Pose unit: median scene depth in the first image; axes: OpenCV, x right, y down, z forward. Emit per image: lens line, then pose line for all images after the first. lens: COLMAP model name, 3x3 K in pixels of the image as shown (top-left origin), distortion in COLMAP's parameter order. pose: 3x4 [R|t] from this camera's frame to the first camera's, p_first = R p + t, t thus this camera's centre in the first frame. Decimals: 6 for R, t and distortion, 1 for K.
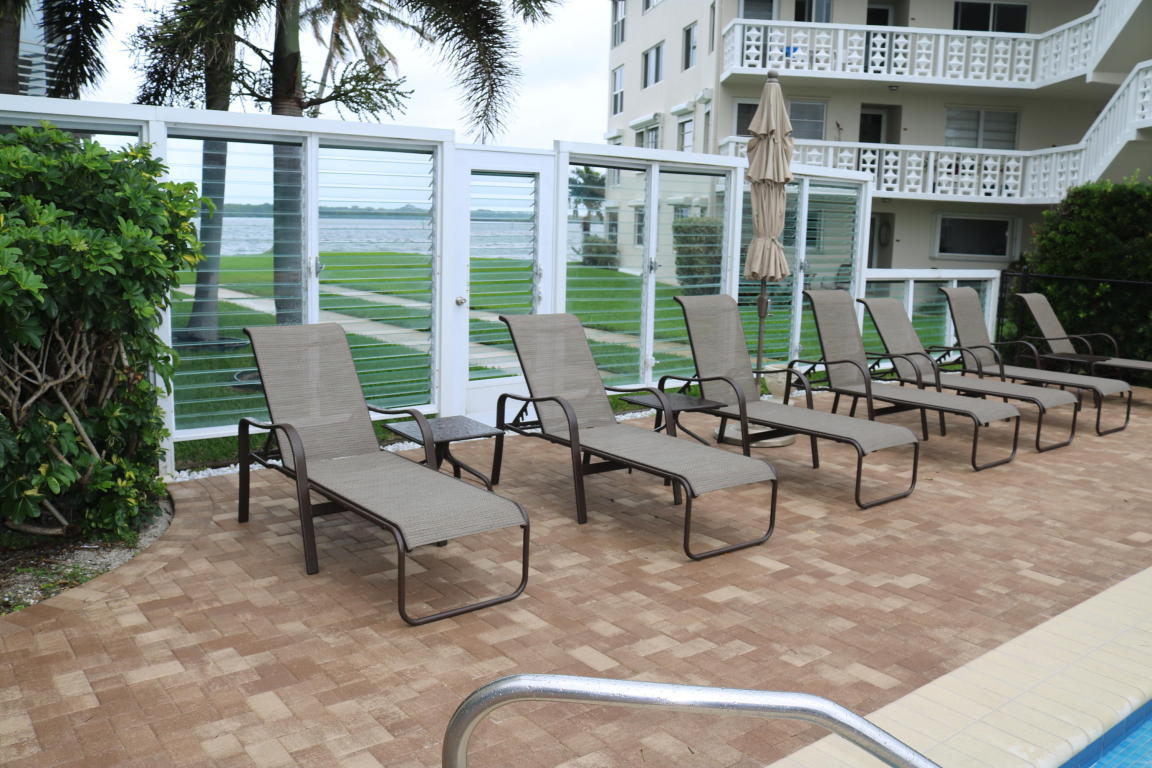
lens RADIAL K [[944.1, 0, 573.8], [0, 944.1, 384.2], [0, 0, 1]] dist [-0.123419, 0.061085]
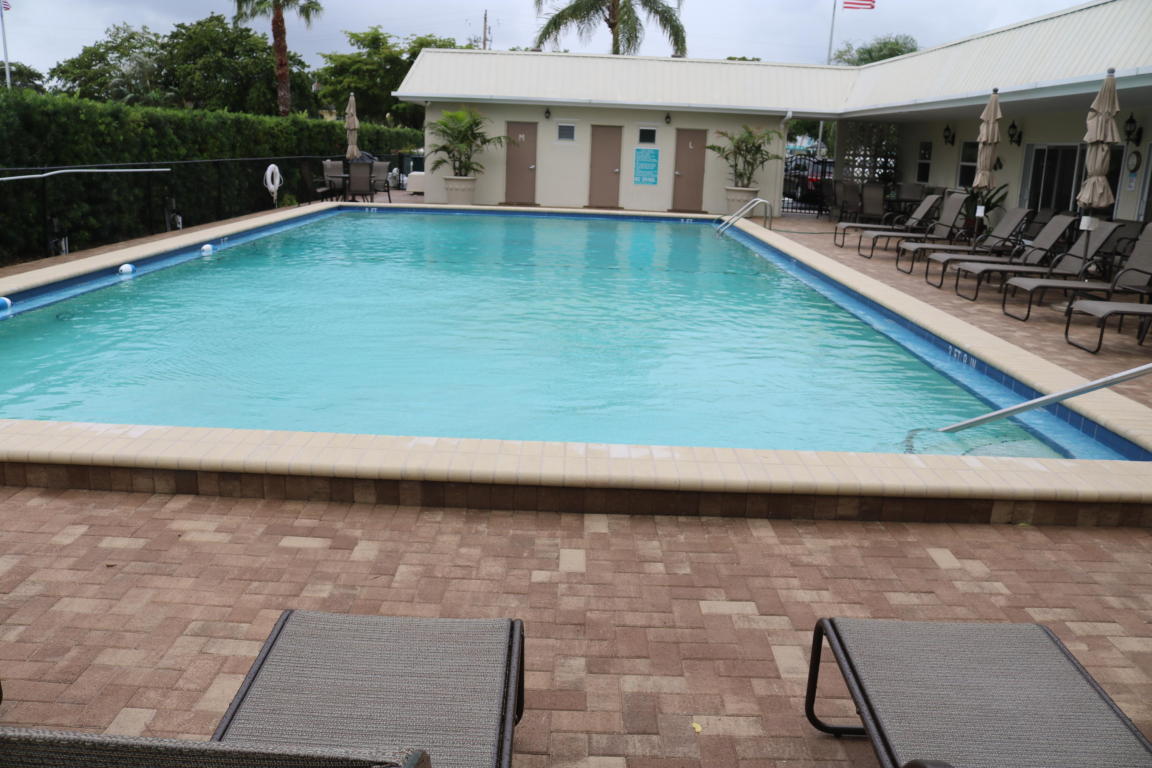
lens RADIAL K [[944.1, 0, 576.3], [0, 944.1, 383.2], [0, 0, 1]] dist [-0.123419, 0.061085]
pose [[-0.782600, -0.212955, 0.584968, 0.041295], [0.046702, 0.916938, 0.396287, -0.261036], [-0.620771, 0.337453, -0.707651, 1.472380]]
